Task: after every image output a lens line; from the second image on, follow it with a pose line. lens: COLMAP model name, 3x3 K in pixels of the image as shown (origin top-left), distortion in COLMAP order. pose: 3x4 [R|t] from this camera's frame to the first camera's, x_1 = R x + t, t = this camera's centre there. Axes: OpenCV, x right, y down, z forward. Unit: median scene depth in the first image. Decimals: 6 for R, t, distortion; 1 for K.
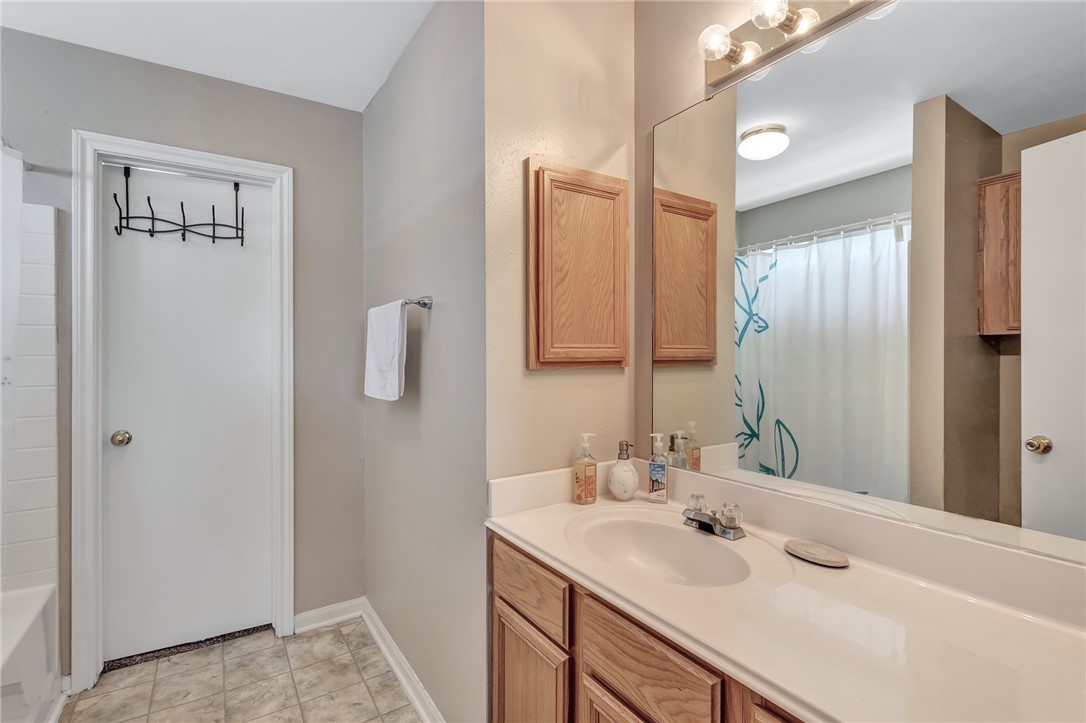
lens RADIAL K [[497.6, 0, 542.7], [0, 497.6, 372.5], [0, 0, 1]] dist [0.000505, 0.000120]
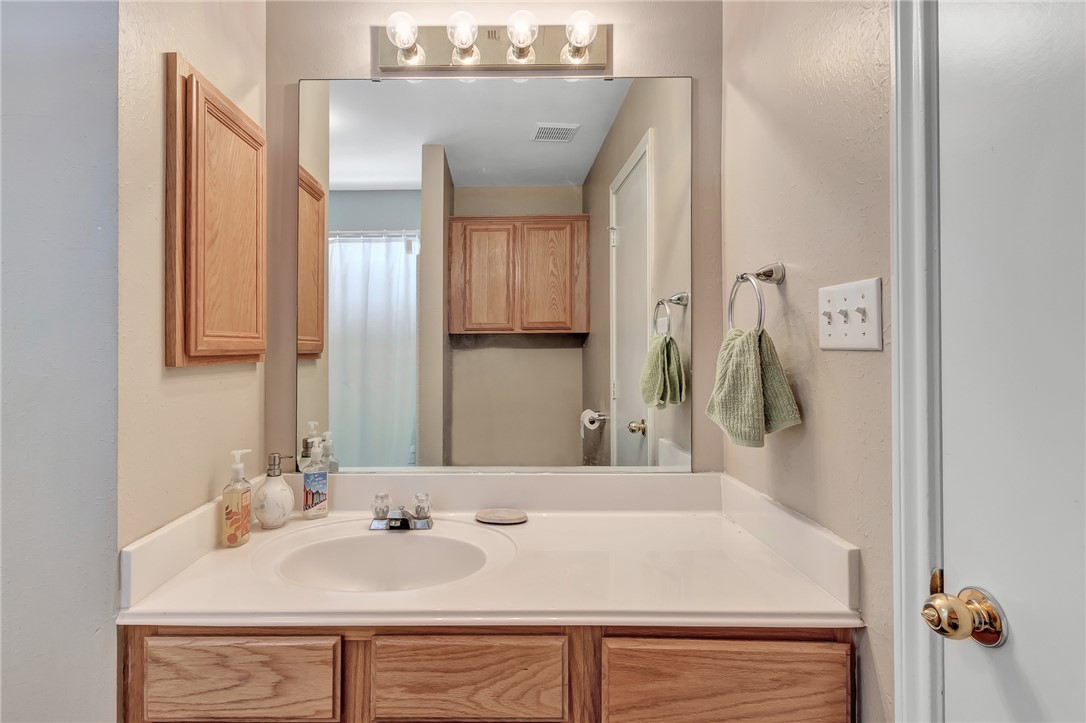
lens RADIAL K [[502.4, 0, 543.0], [0, 502.4, 361.5], [0, 0, 1]] dist [-0.000509, -0.000360]
pose [[0.557519, -0.018437, 0.829959, -0.306103], [0.027864, 0.999606, 0.003489, -0.002523], [-0.829697, 0.021181, 0.557813, 0.205504]]
